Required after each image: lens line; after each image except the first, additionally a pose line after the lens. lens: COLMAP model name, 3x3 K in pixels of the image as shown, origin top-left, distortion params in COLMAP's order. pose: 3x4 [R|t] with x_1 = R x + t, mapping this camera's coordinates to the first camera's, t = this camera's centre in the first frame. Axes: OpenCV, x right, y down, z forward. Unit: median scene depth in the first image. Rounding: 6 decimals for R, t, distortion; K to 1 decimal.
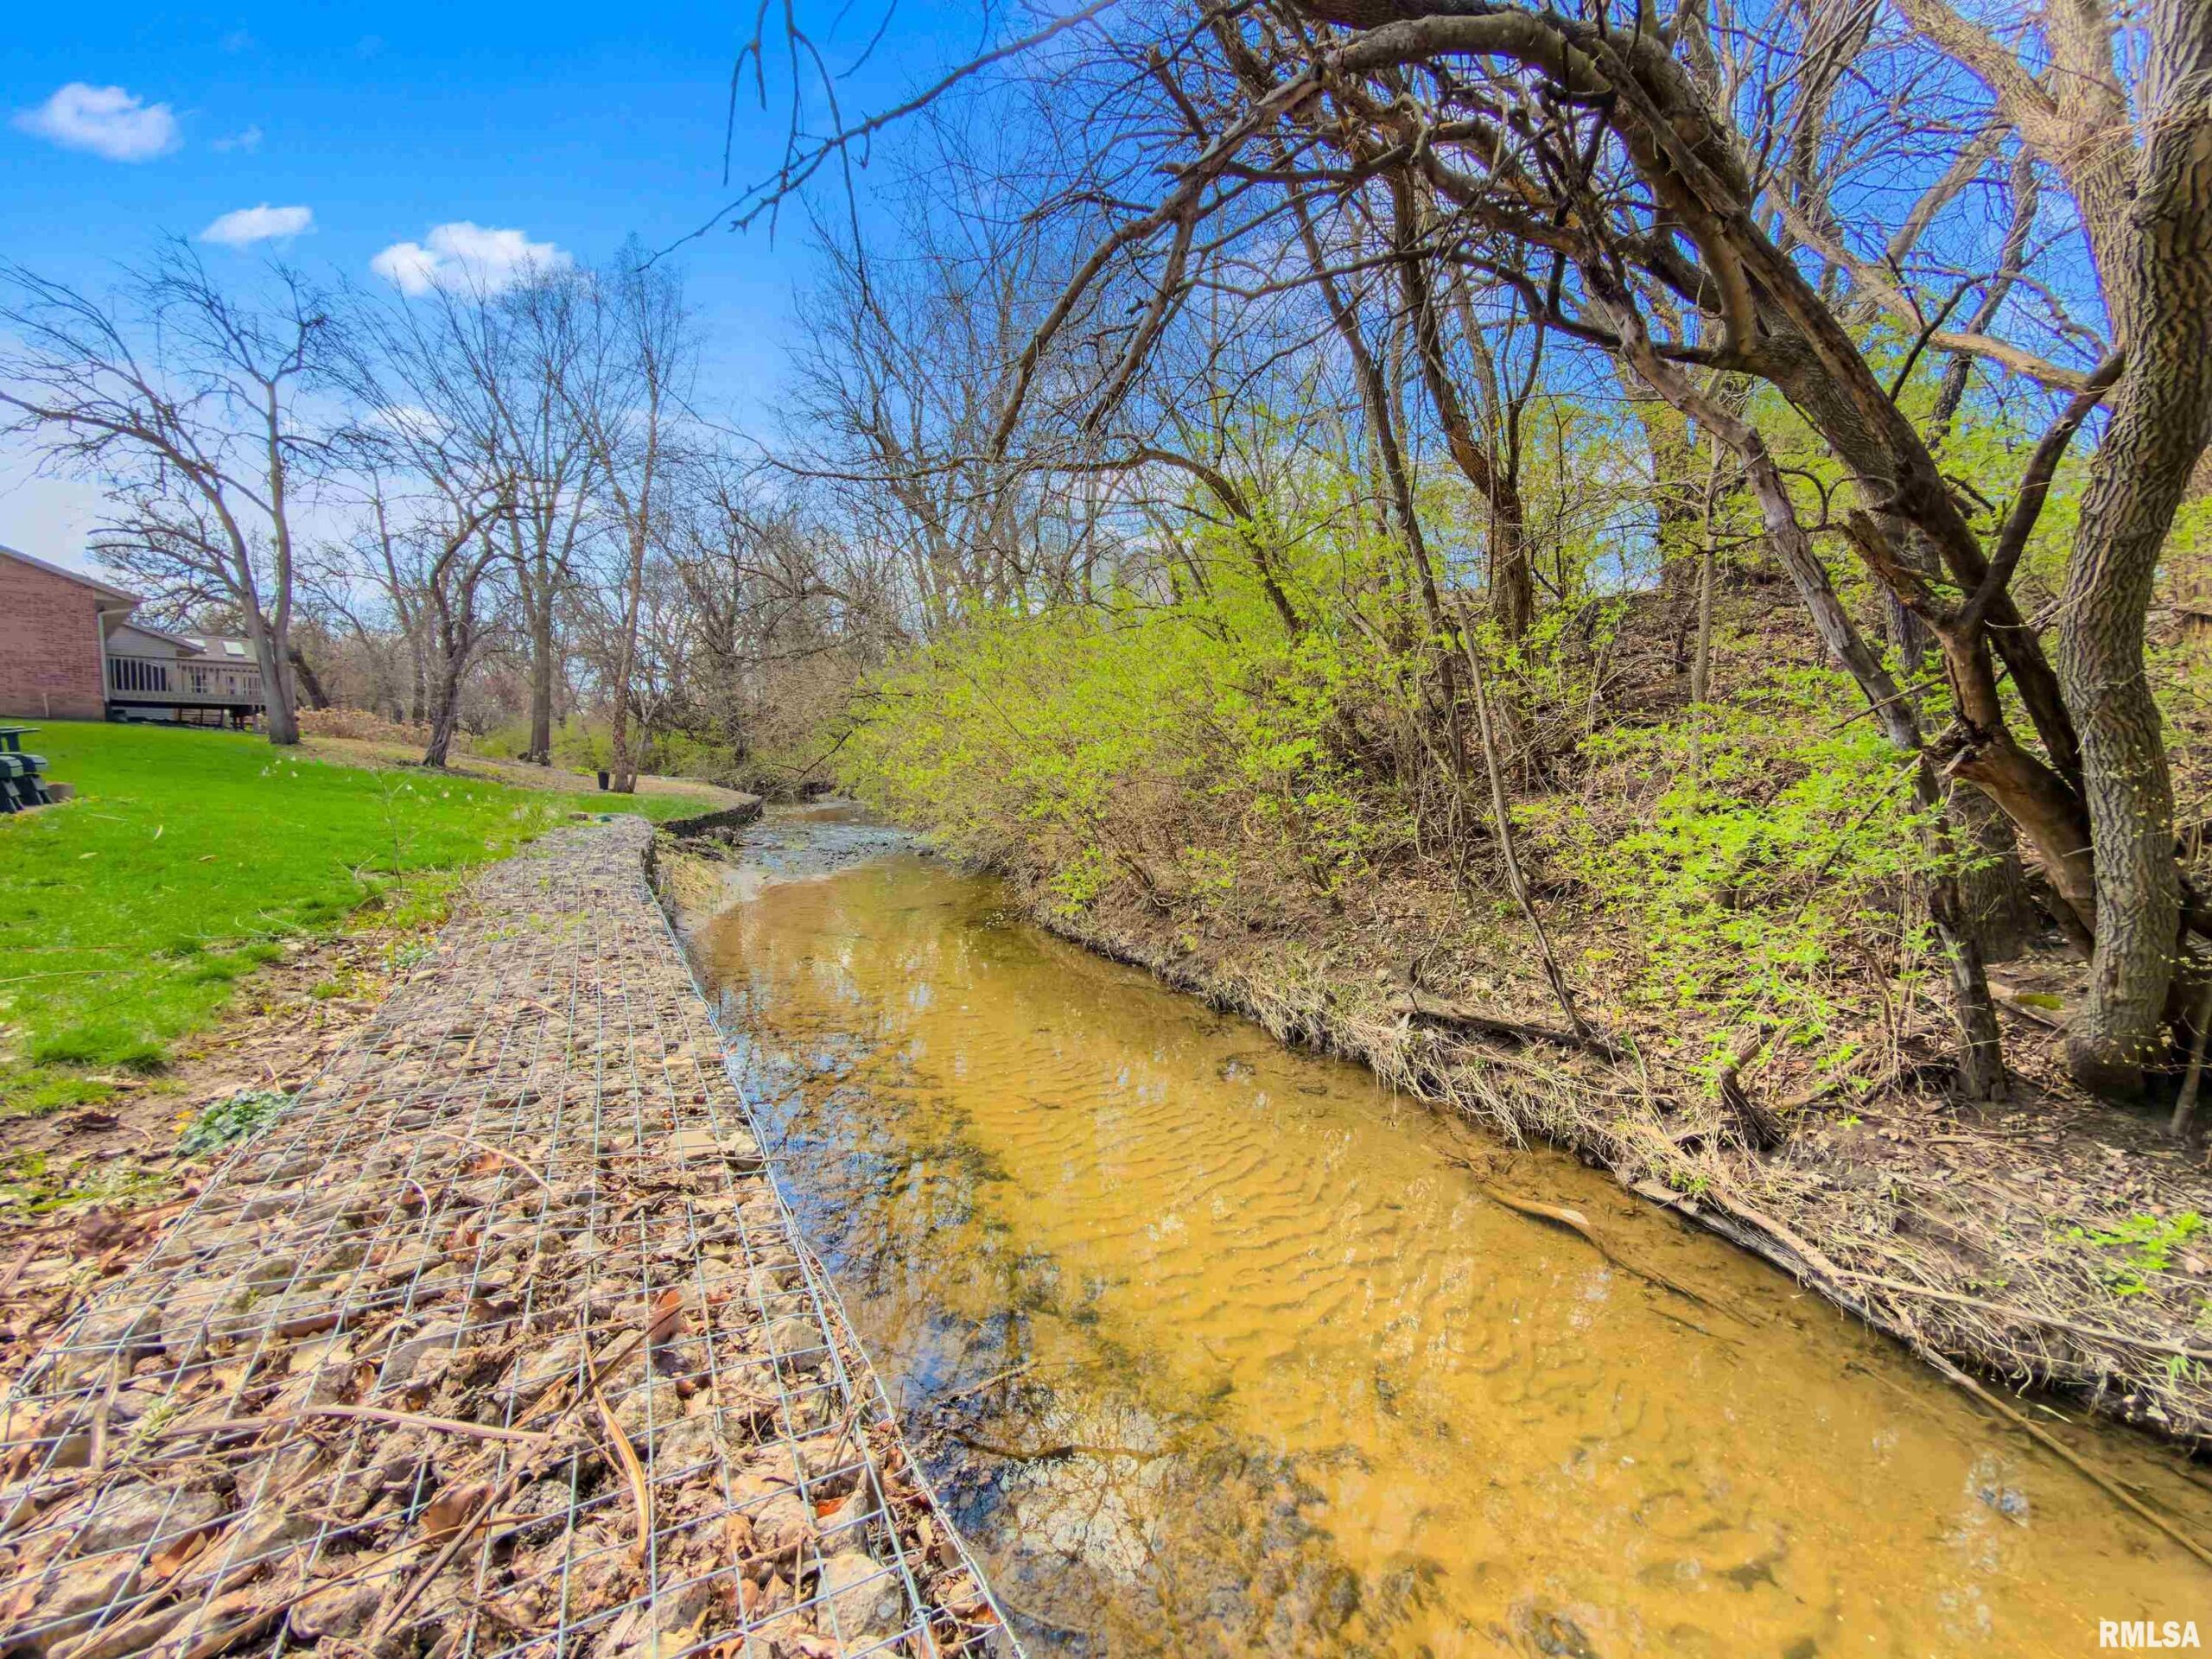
lens RADIAL K [[877.1, 0, 1103.9], [0, 877.1, 819.2], [0, 0, 1]] dist [0.000314, 0.000051]
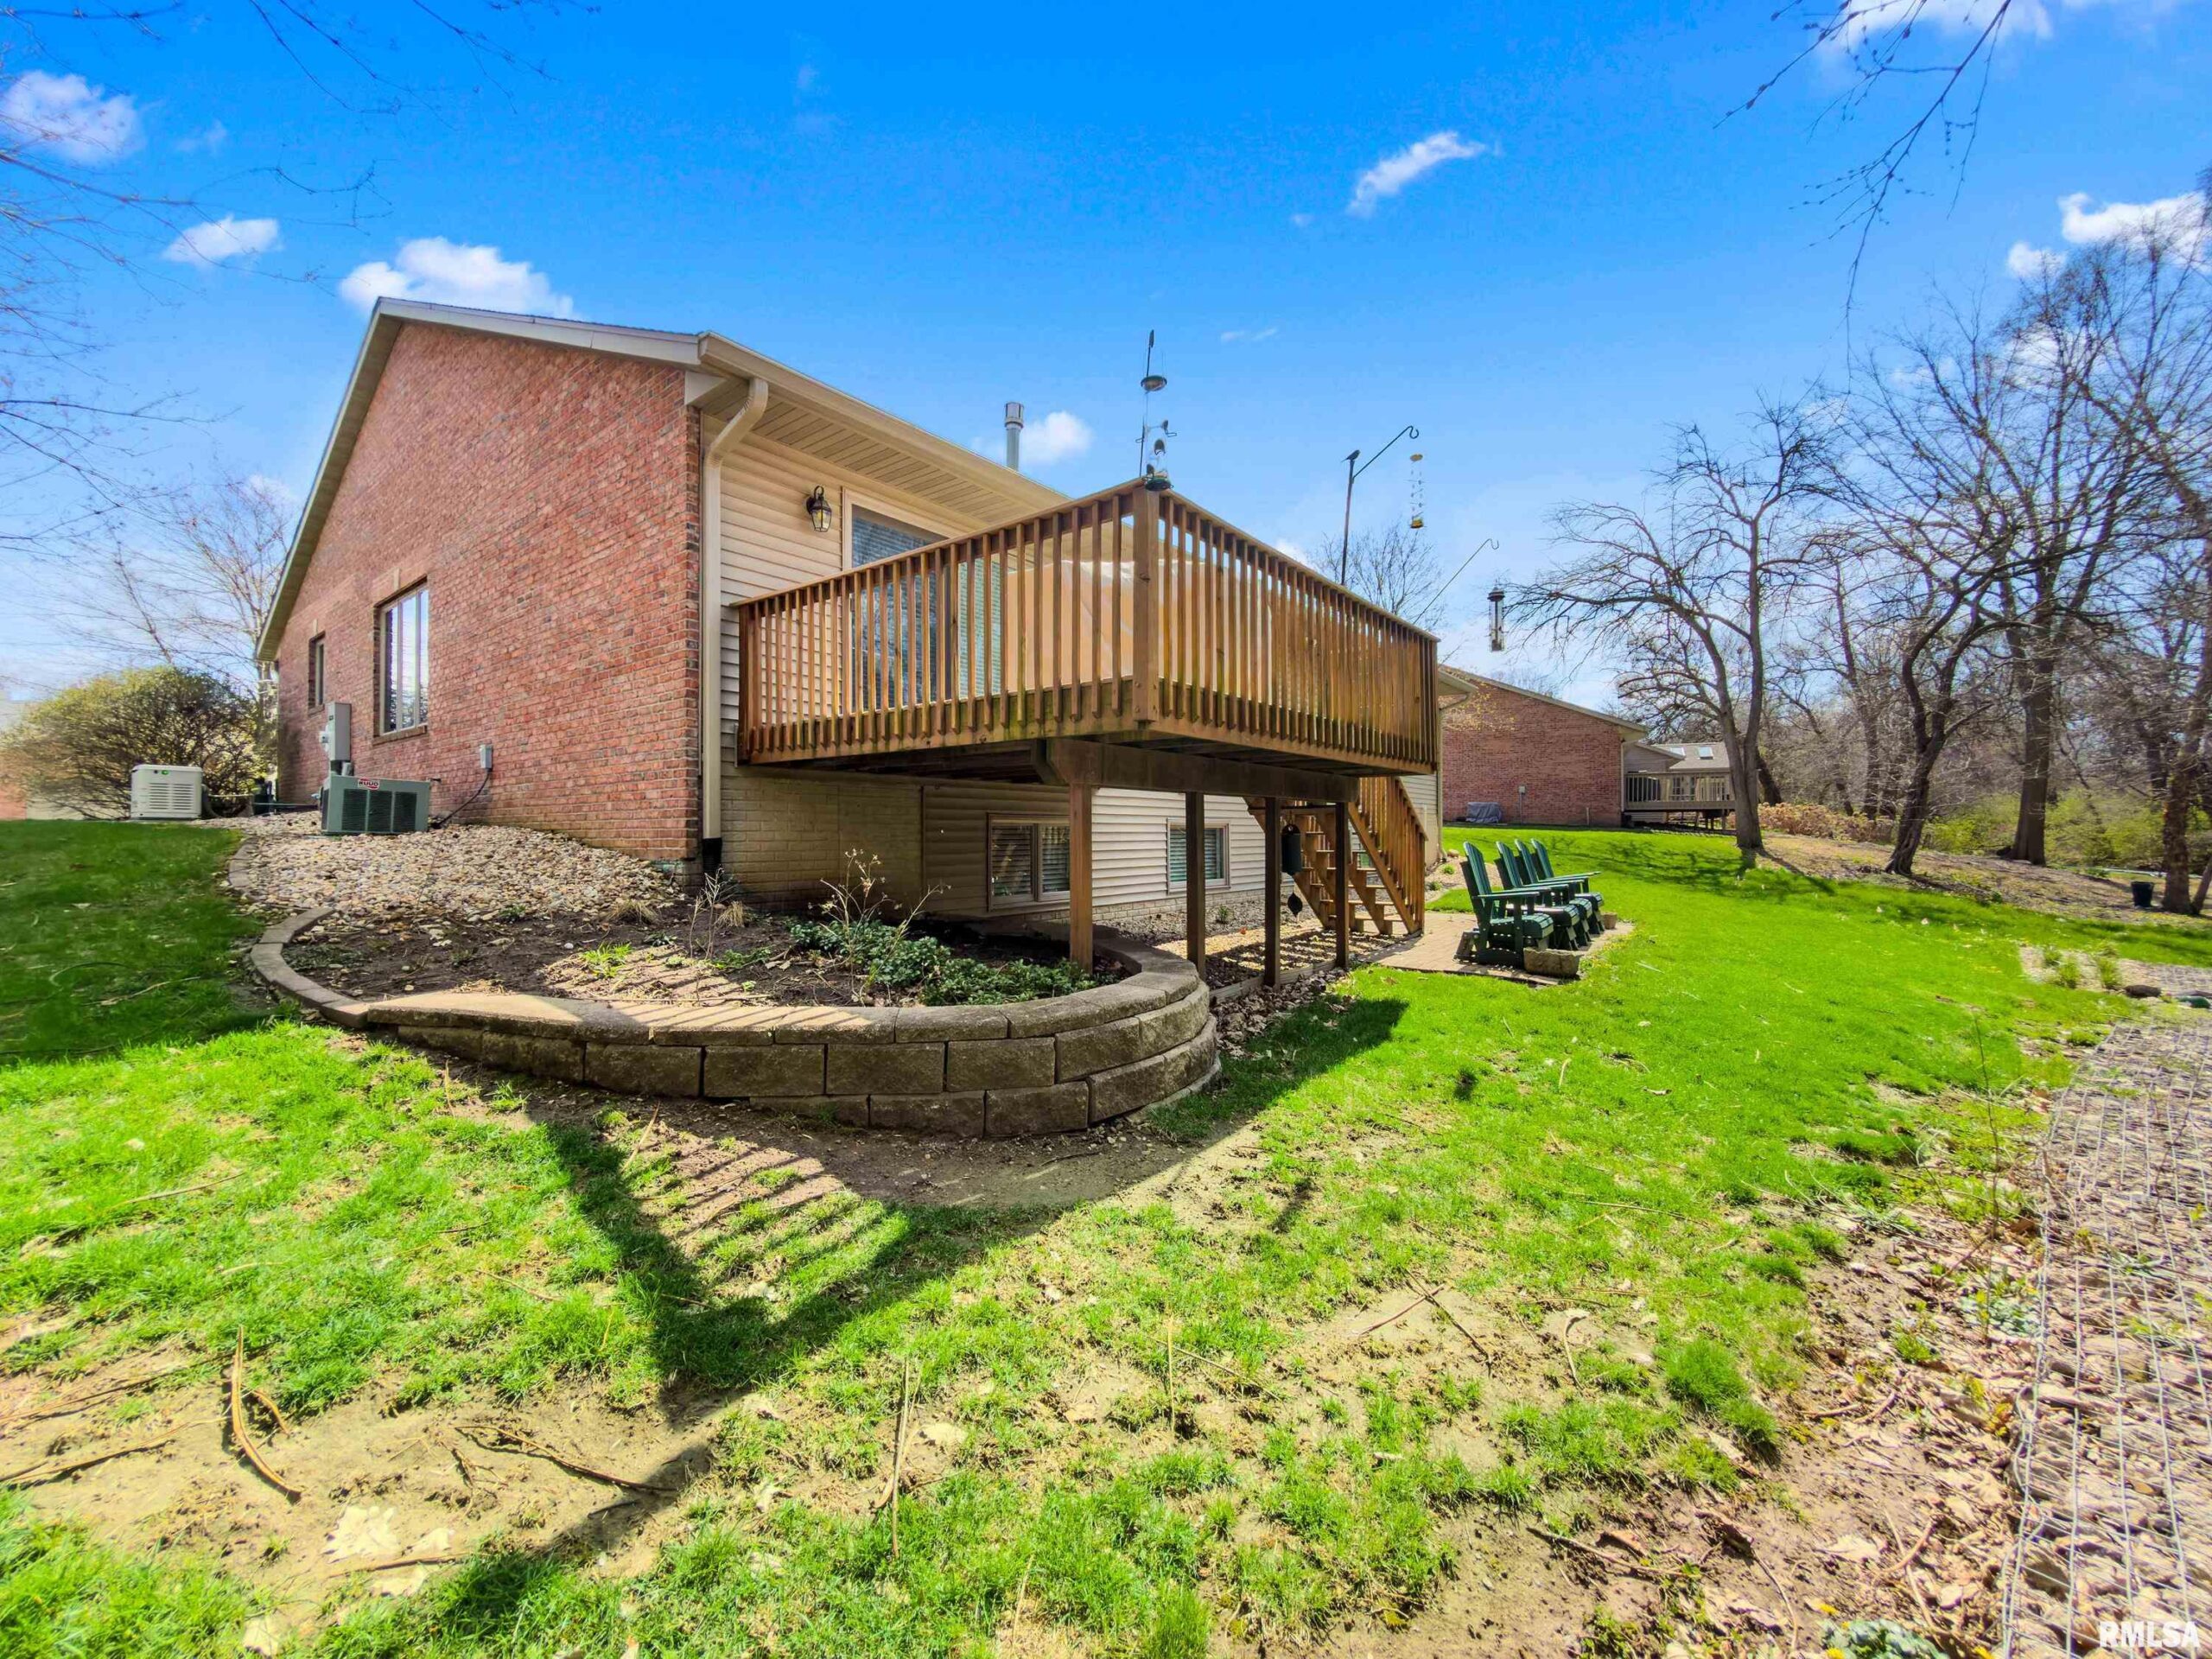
lens RADIAL K [[877.1, 0, 1095.9], [0, 877.1, 823.0], [0, 0, 1]] dist [0.000314, 0.000051]
pose [[0.191531, -0.012186, -0.981411, -0.095825], [-0.072363, 0.997026, -0.026502, -0.091750], [0.978815, 0.076094, 0.190080, 0.028493]]
